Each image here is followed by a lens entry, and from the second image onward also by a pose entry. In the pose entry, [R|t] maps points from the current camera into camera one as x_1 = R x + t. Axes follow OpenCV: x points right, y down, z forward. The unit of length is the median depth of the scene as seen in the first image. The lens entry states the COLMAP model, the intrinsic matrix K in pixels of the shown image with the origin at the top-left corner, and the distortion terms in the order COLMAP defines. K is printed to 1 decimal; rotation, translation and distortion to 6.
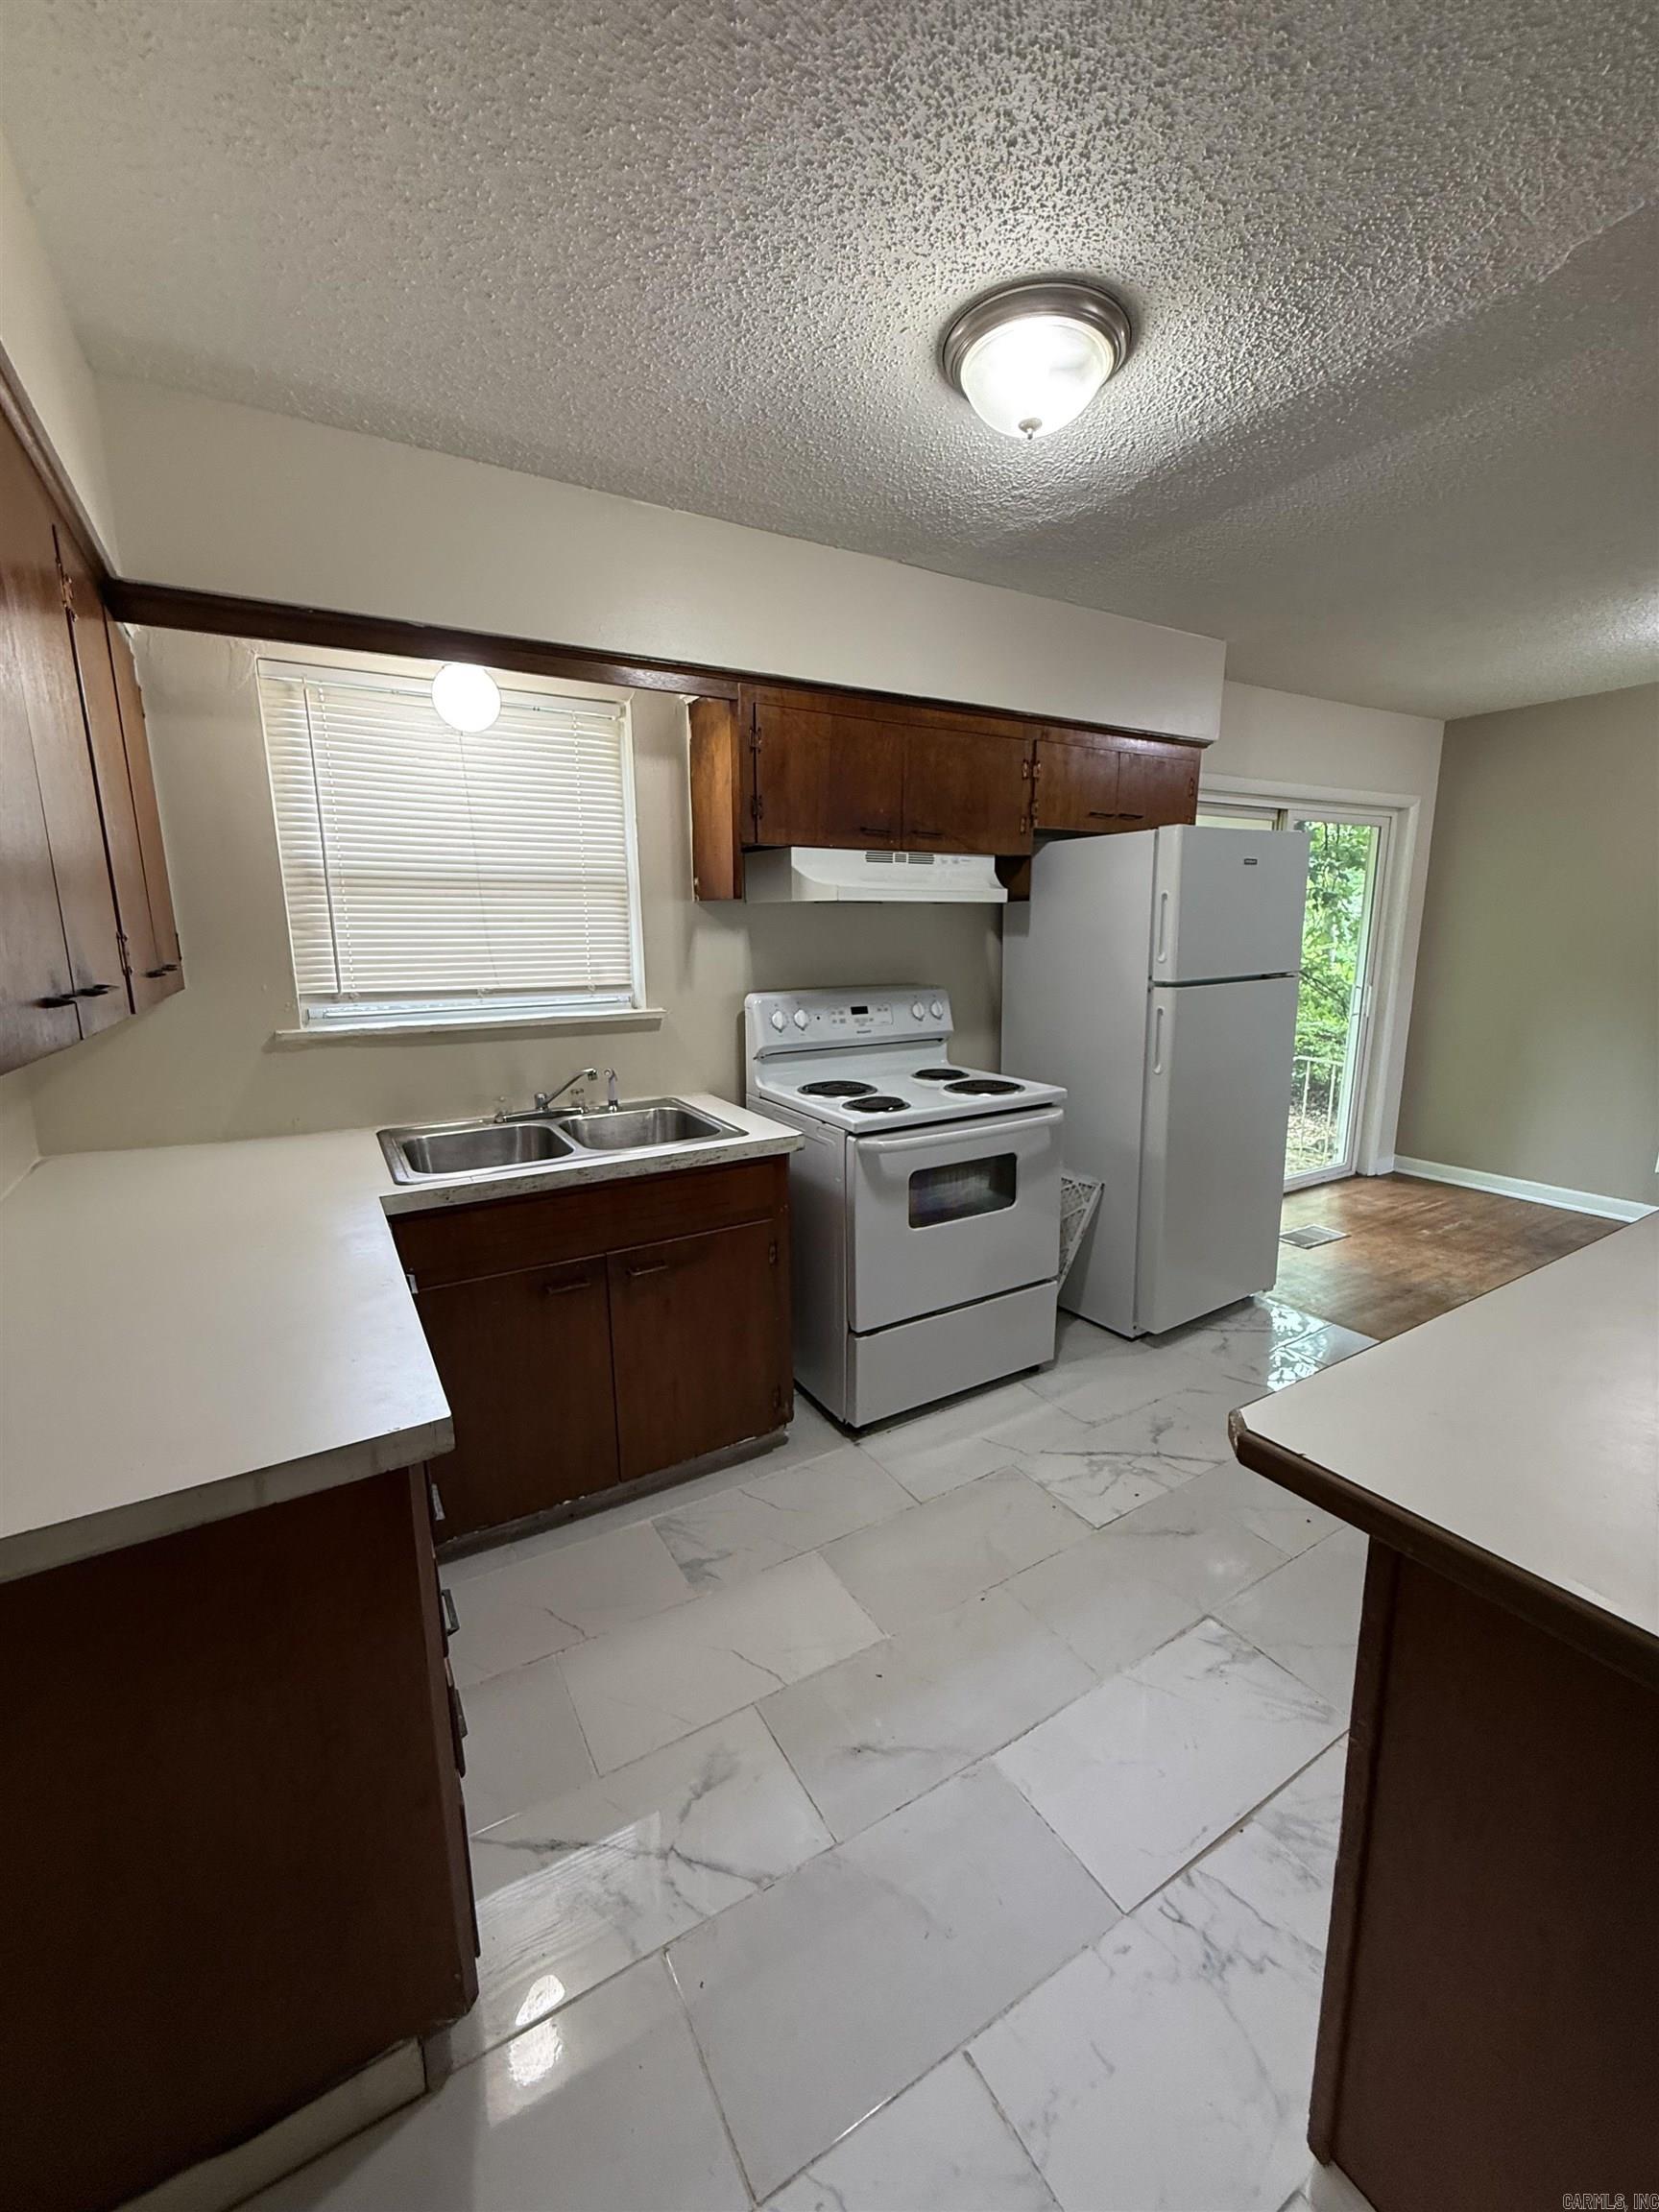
lens RADIAL K [[889.1, 0, 831.4], [0, 889.1, 1096.3], [0, 0, 1]] dist [0.002710, 0.000184]
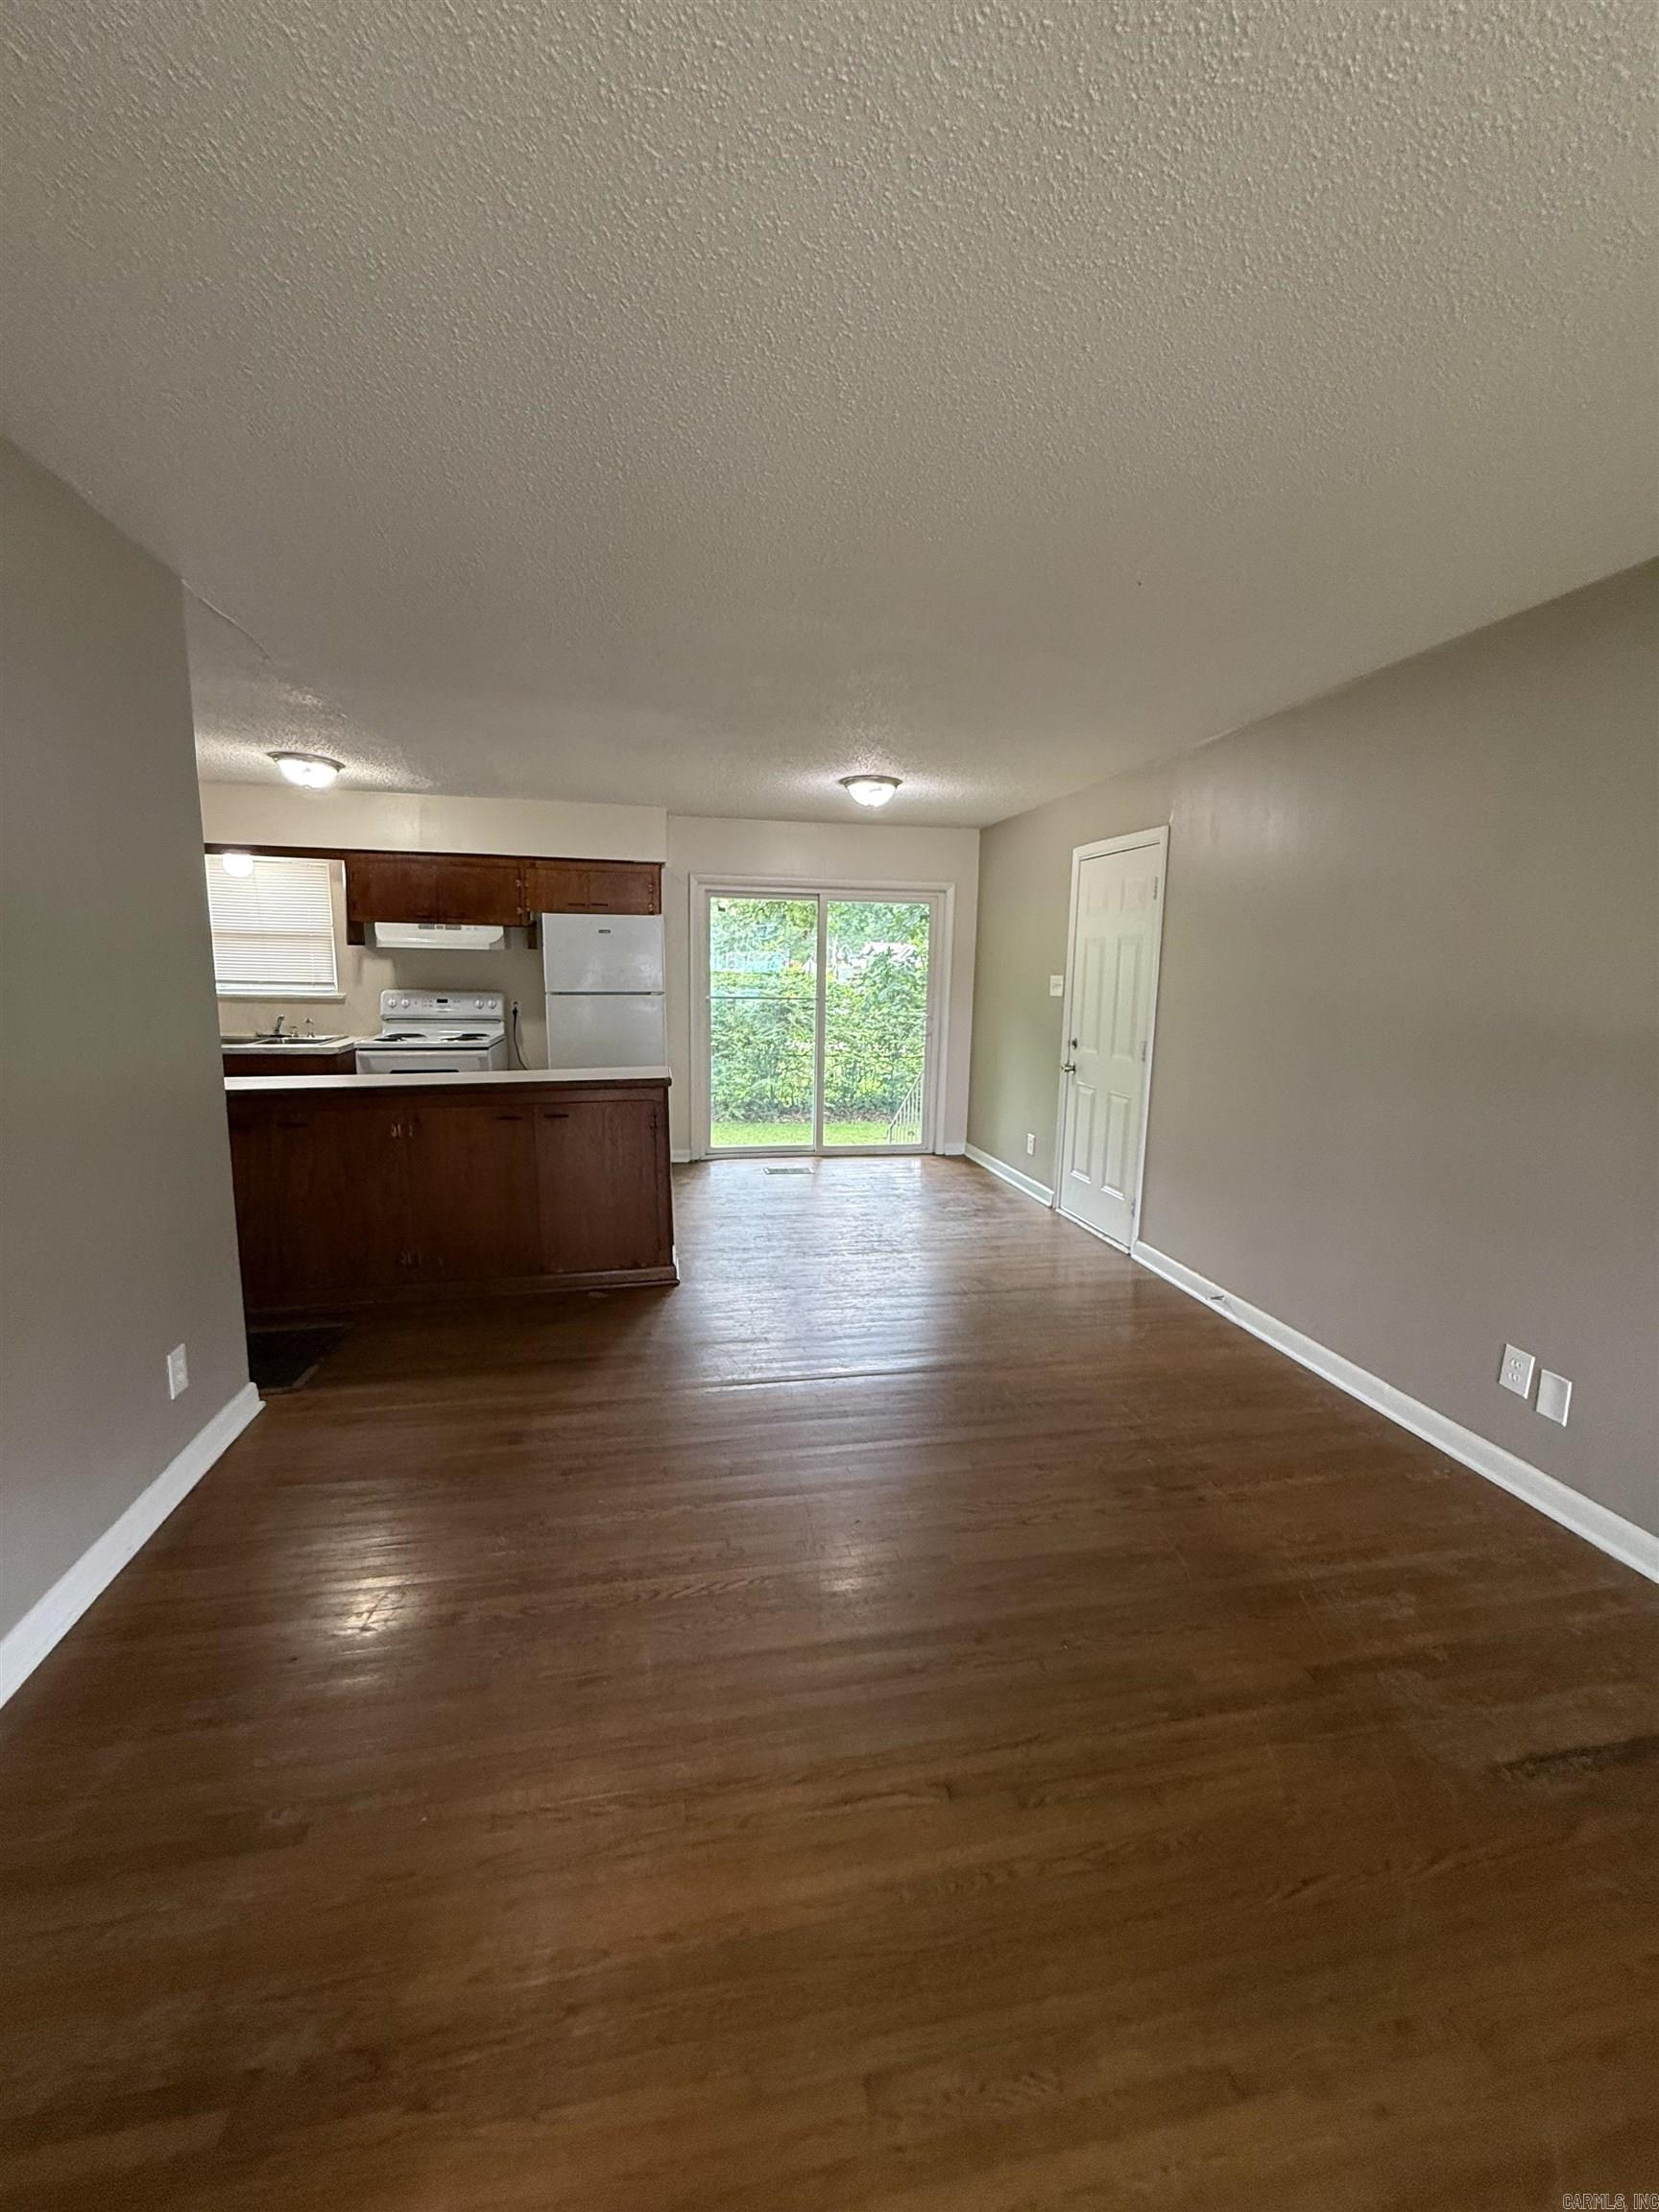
lens RADIAL K [[889.1, 0, 823.5], [0, 889.1, 1107.3], [0, 0, 1]] dist [0.002710, 0.000184]
pose [[0.930559, 0.084005, -0.356374, 1.652261], [-0.095400, 0.995334, -0.014486, 0.094827], [0.353494, 0.047478, 0.934231, -0.596490]]
